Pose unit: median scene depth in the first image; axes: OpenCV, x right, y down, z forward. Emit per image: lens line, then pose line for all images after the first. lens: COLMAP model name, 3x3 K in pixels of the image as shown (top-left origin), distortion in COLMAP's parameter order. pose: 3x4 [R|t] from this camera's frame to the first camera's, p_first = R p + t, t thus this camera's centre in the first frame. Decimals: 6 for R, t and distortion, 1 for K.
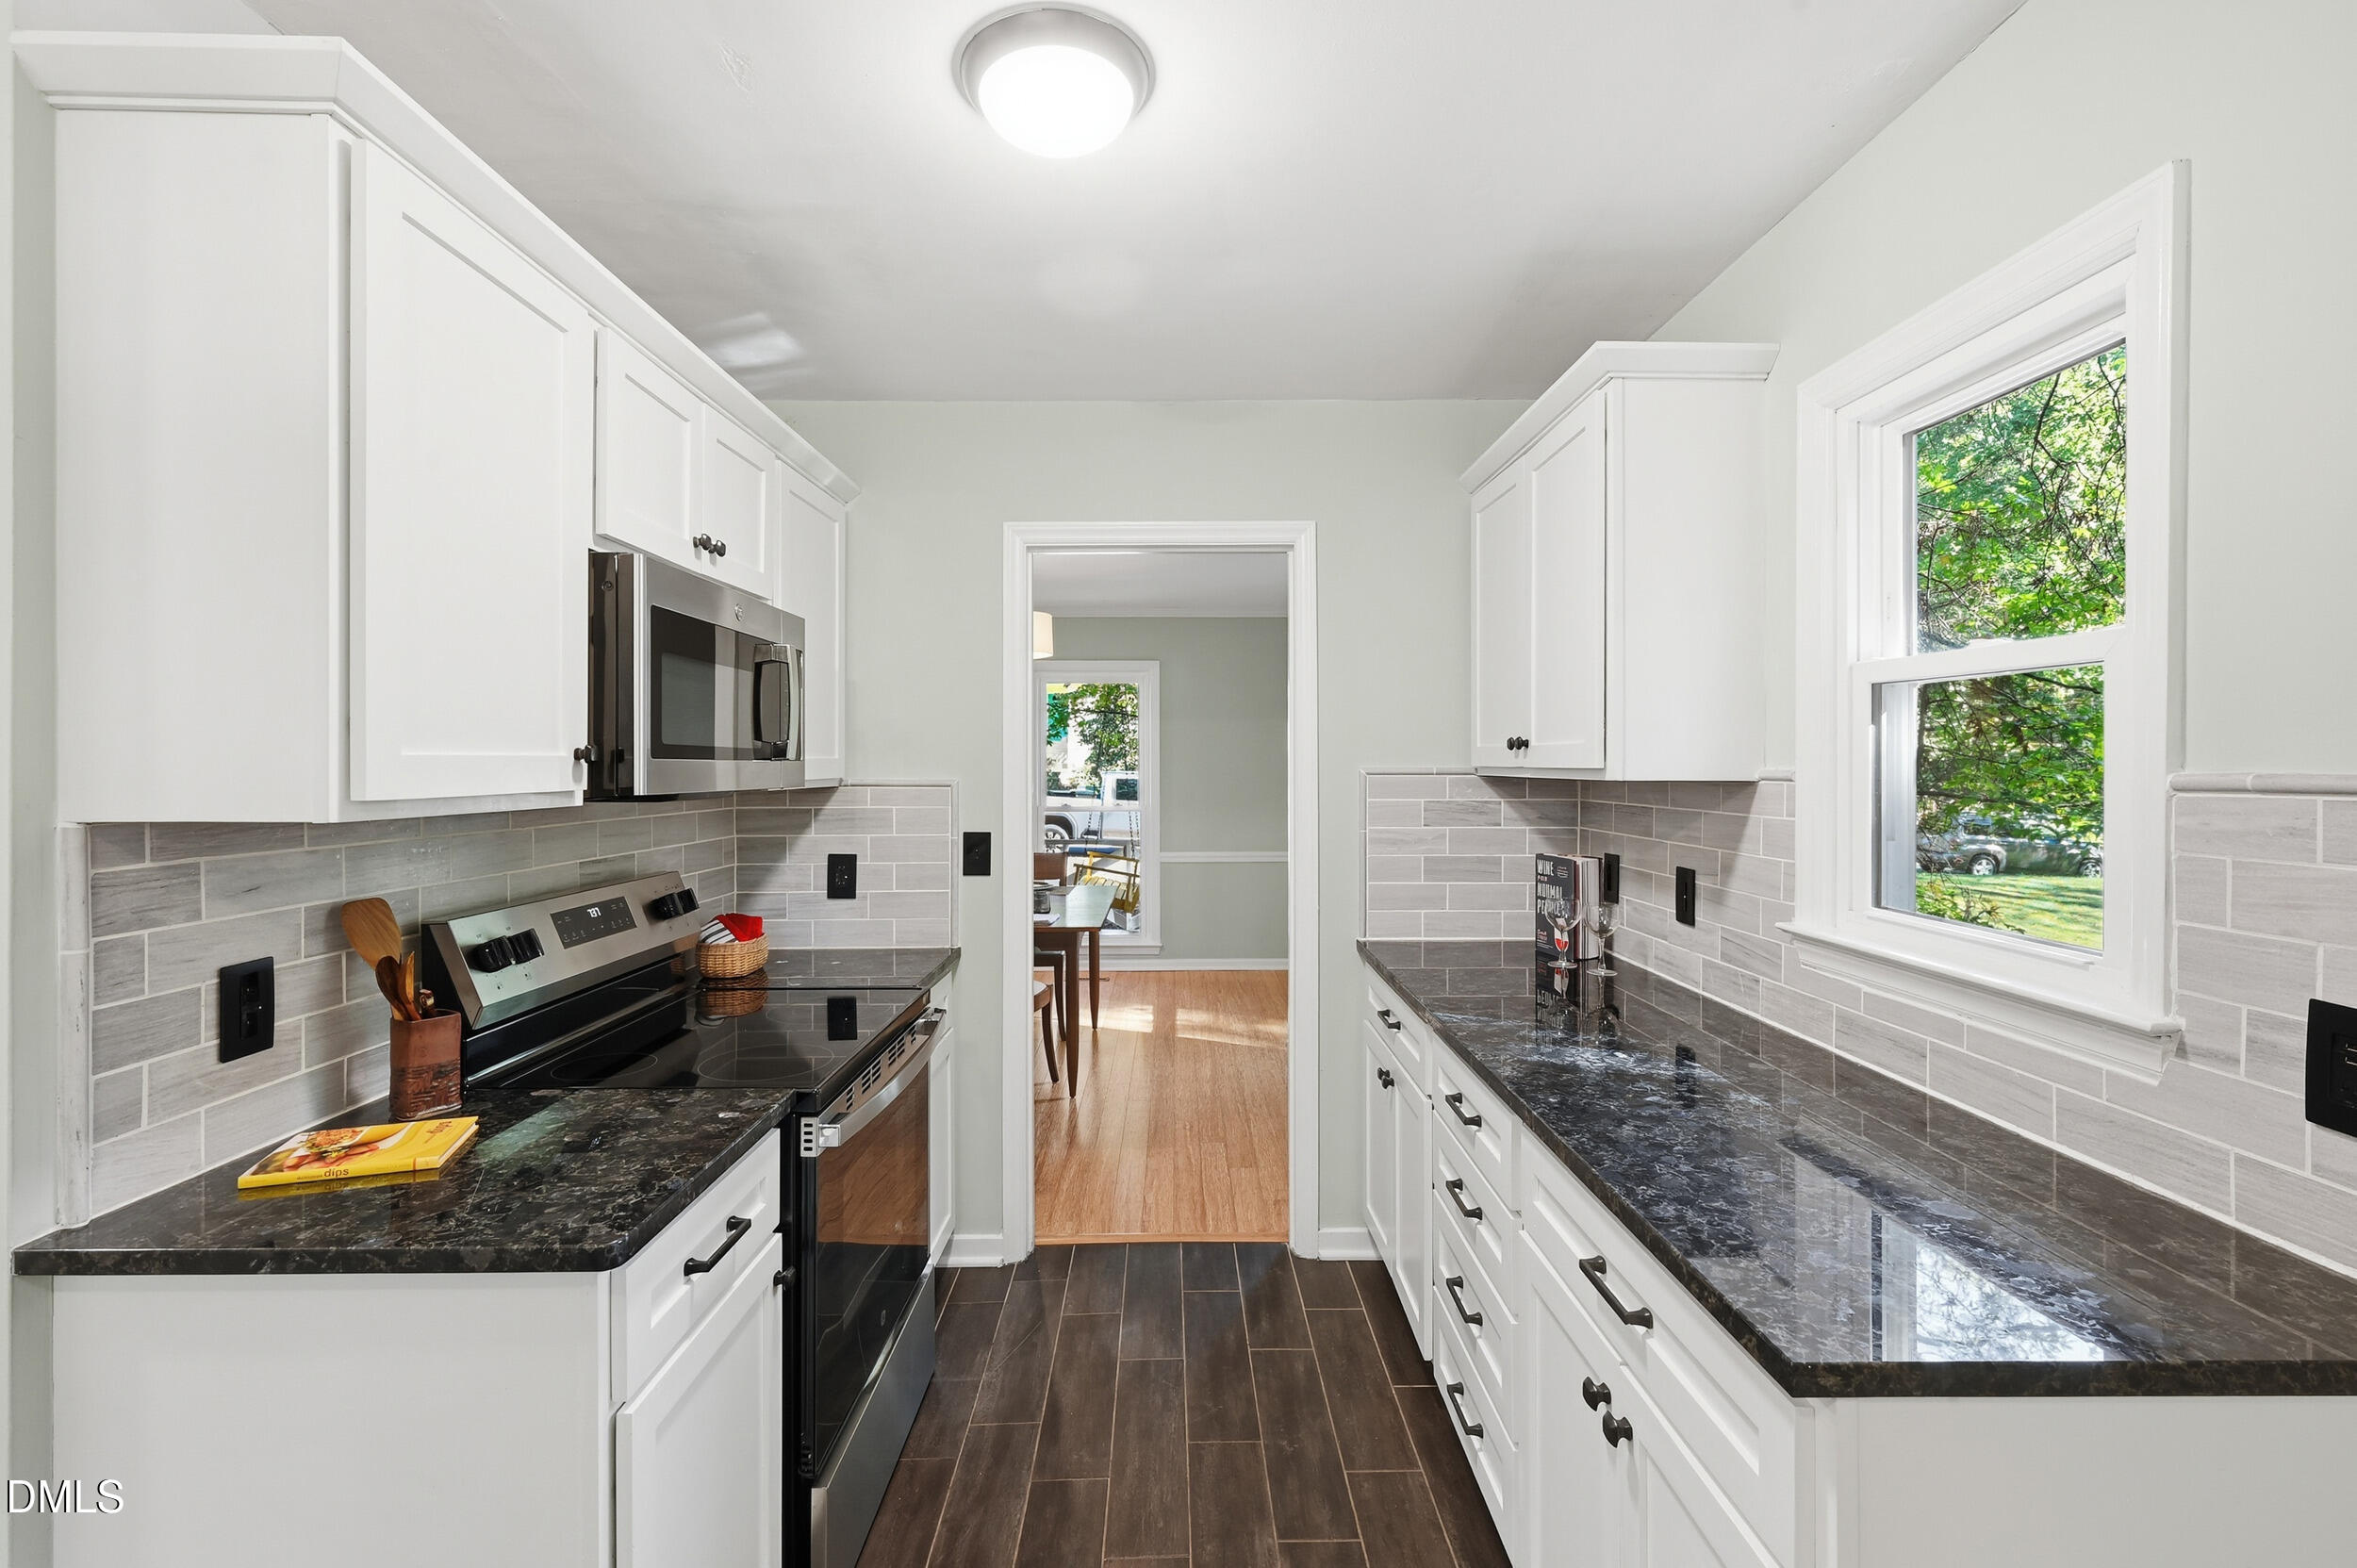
lens RADIAL K [[1039.8, 0, 1184.3], [0, 1039.8, 767.2], [0, 0, 1]] dist [-0.001912, 0.000048]
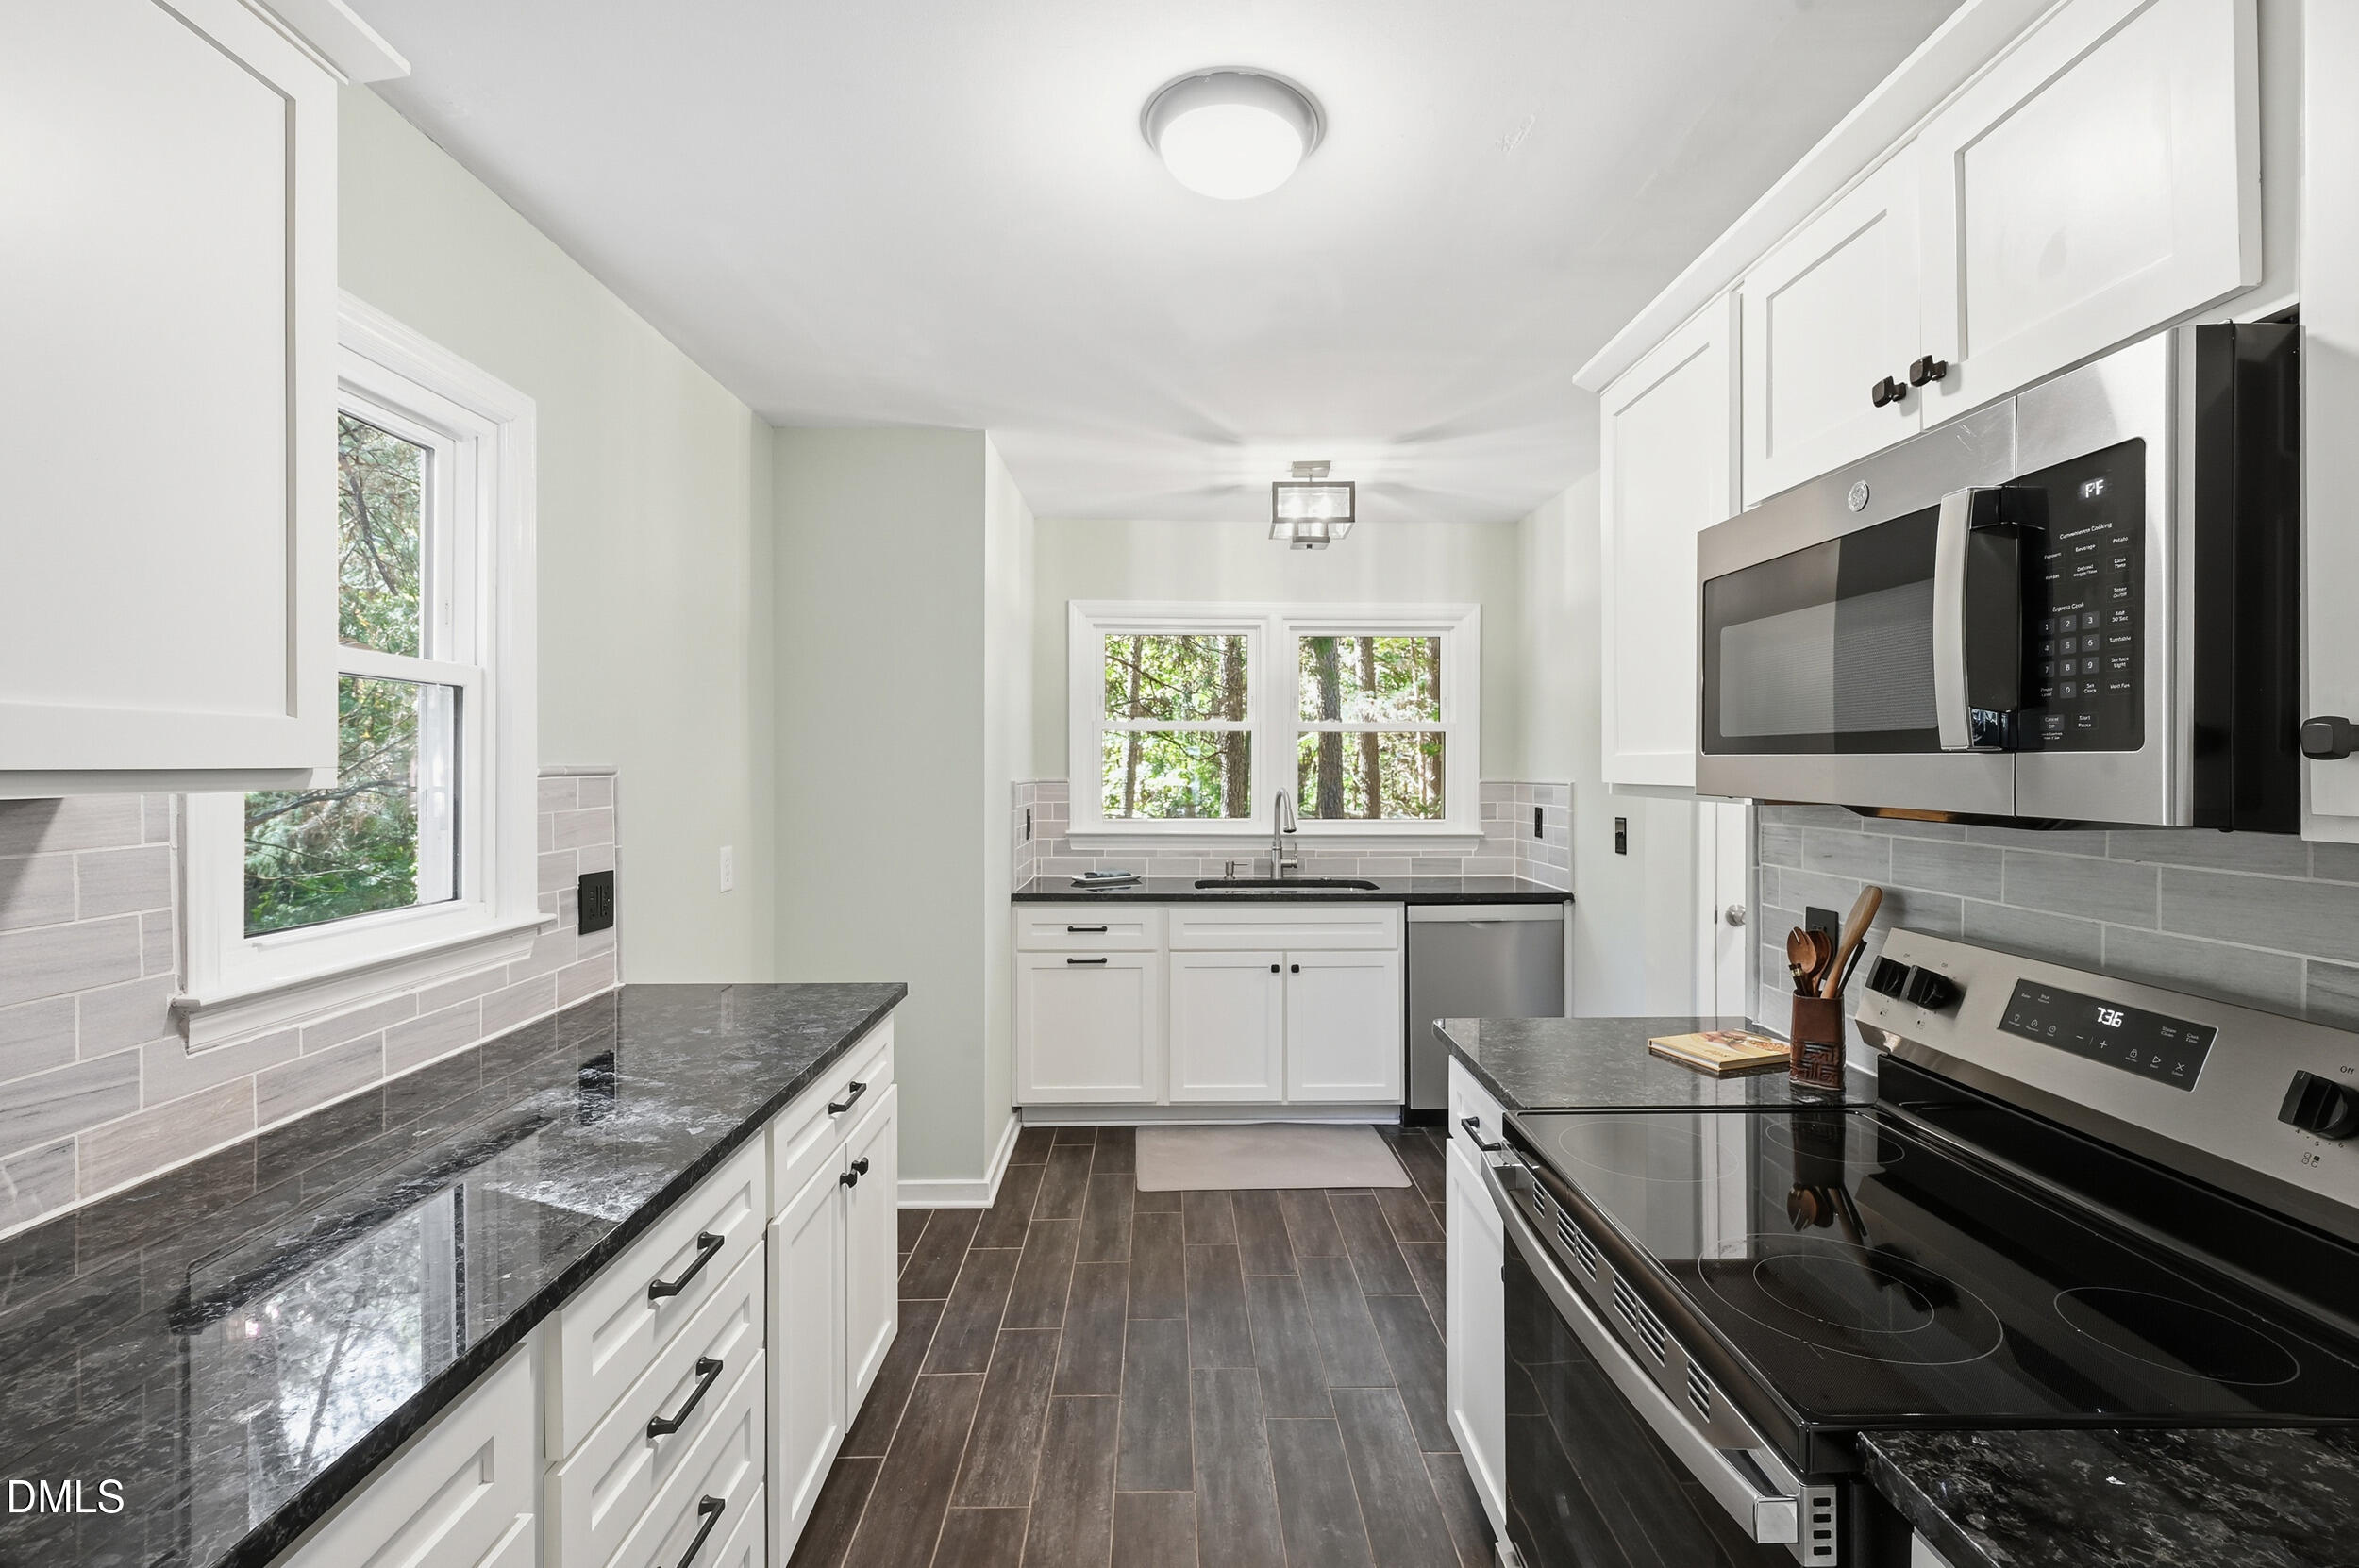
lens RADIAL K [[1040.6, 0, 1185.3], [0, 1040.6, 767.2], [0, 0, 1]] dist [-0.001912, 0.000048]
pose [[-0.999989, 0.000099, -0.004612, -0.063706], [0.000058, 0.999959, 0.009001, -0.005386], [0.004613, 0.009000, -0.999949, 1.909987]]
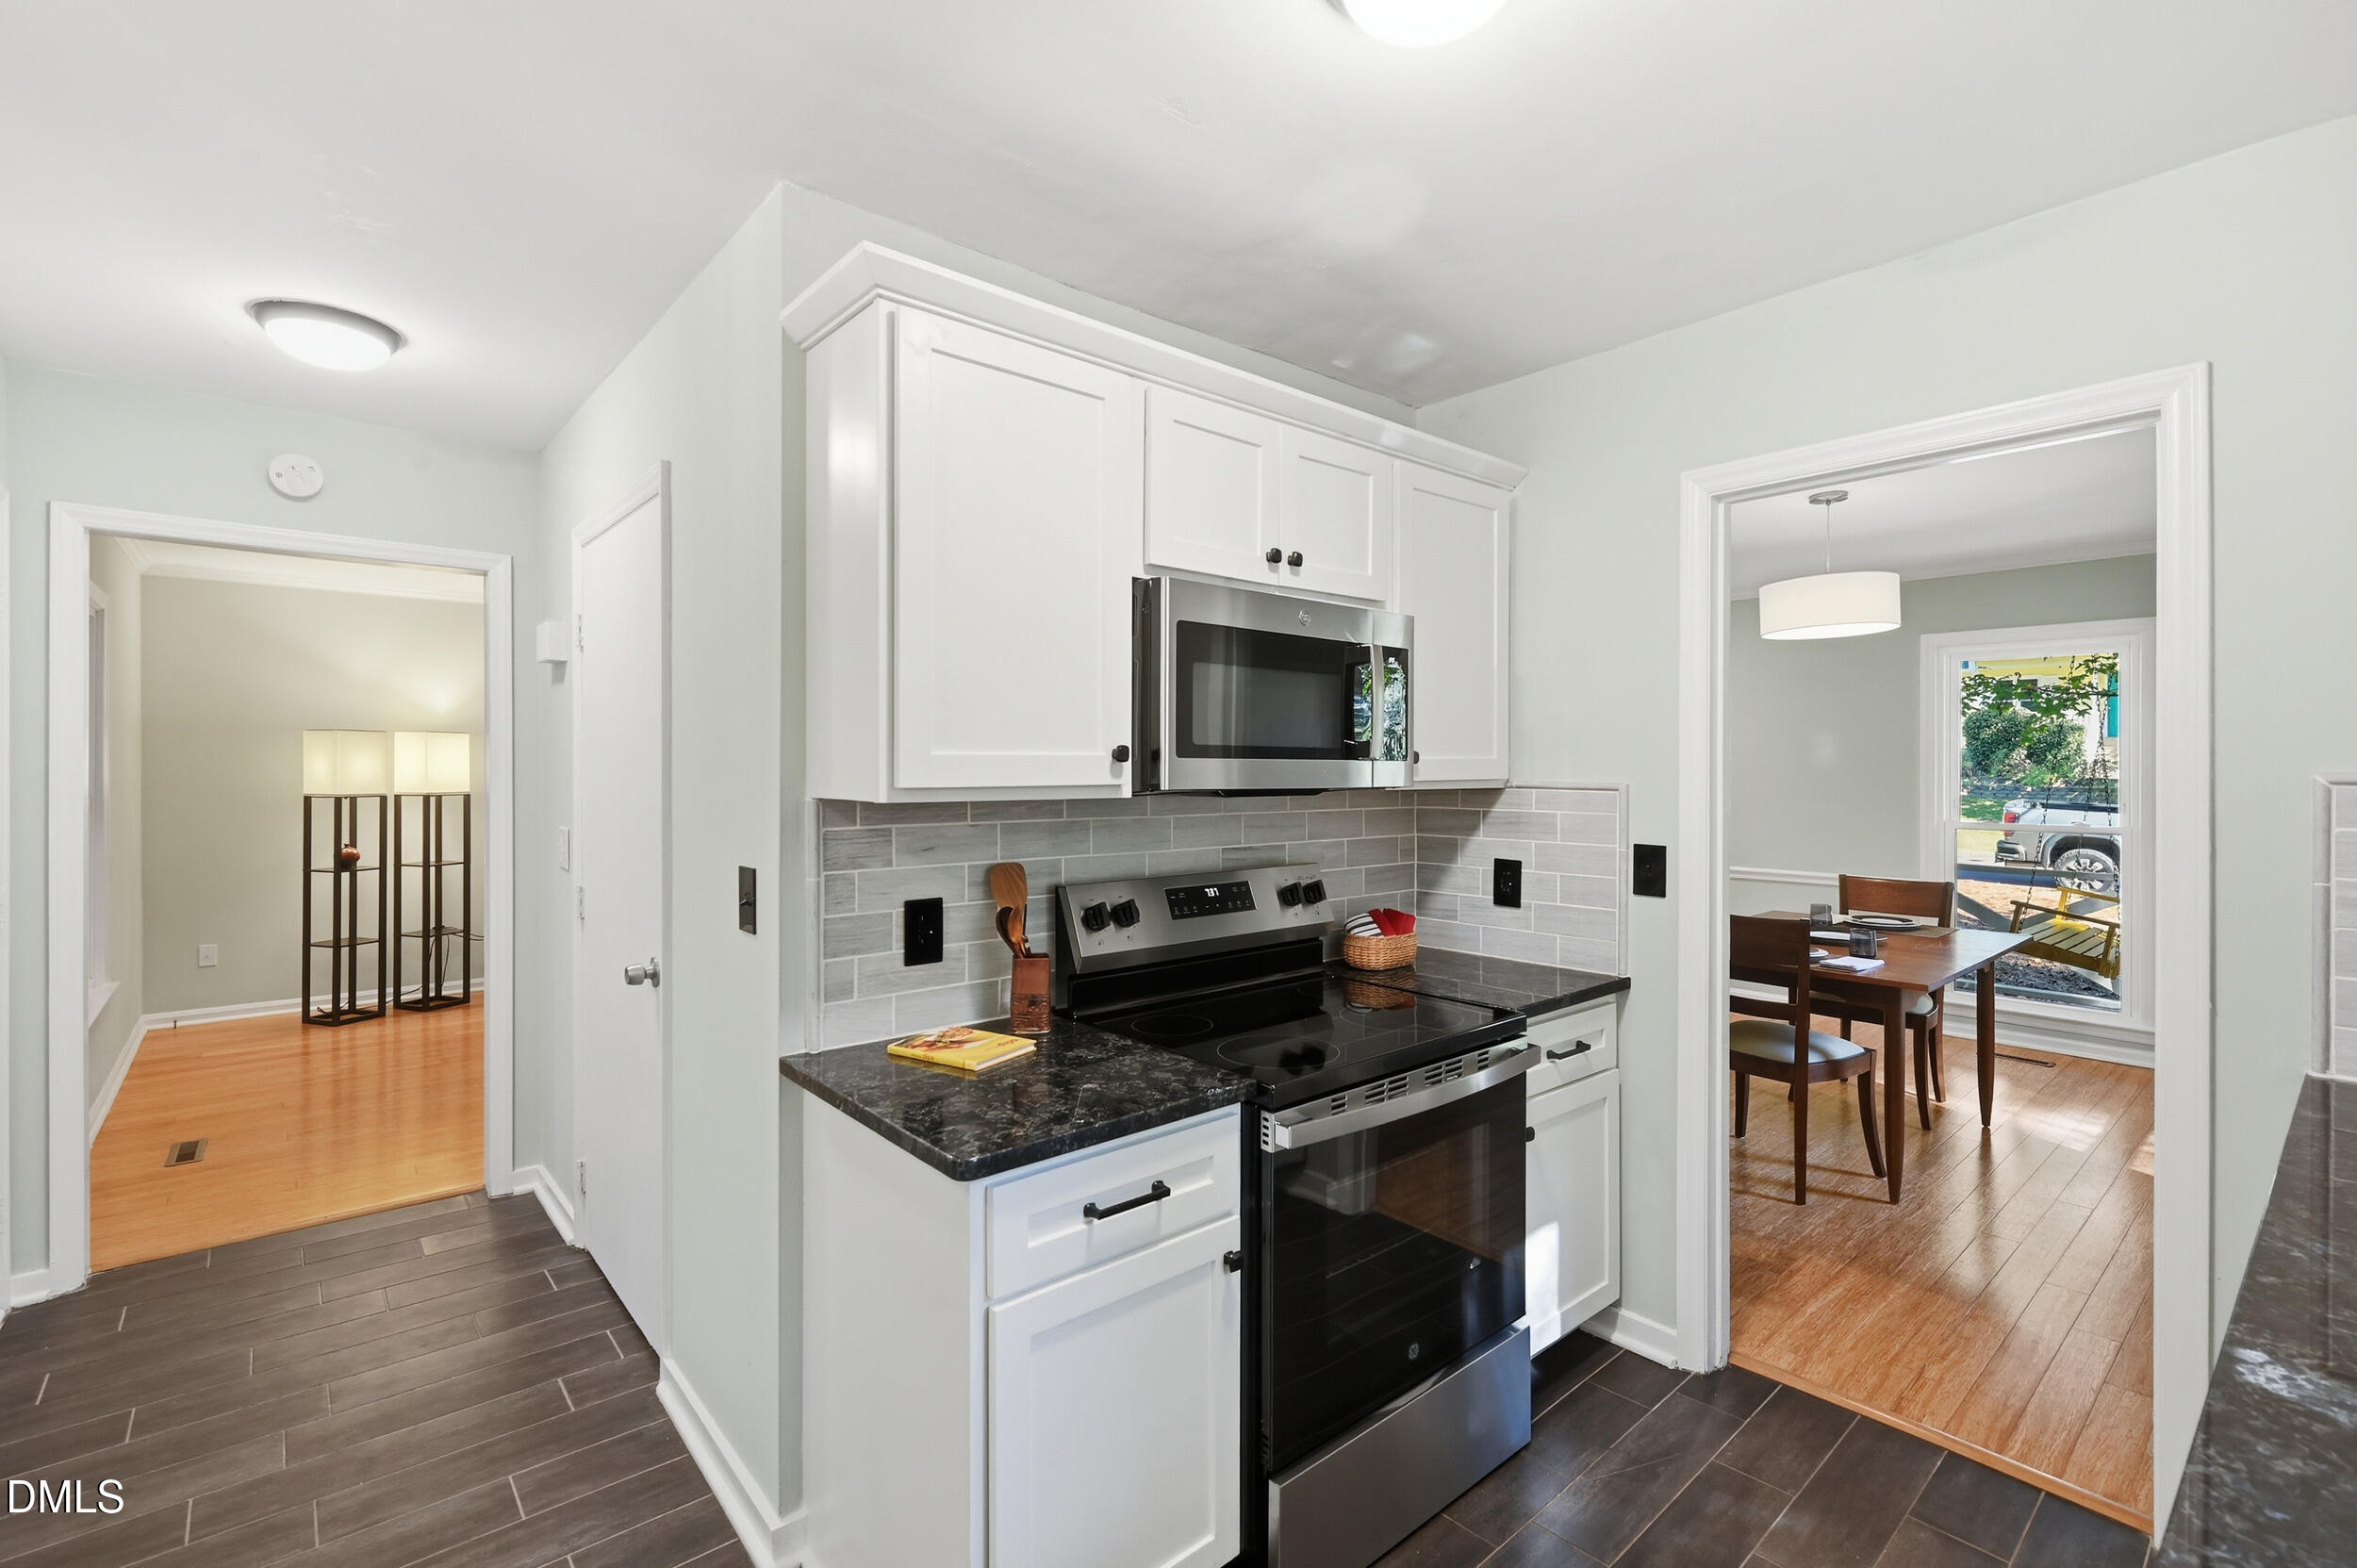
lens RADIAL K [[1039.8, 0, 1184.3], [0, 1039.8, 767.2], [0, 0, 1]] dist [-0.001912, 0.000048]
pose [[0.646025, 0.002294, -0.763313, 0.354257], [-0.004882, 0.999987, -0.001126, 0.003471], [0.763301, 0.004454, 0.646028, 0.281495]]
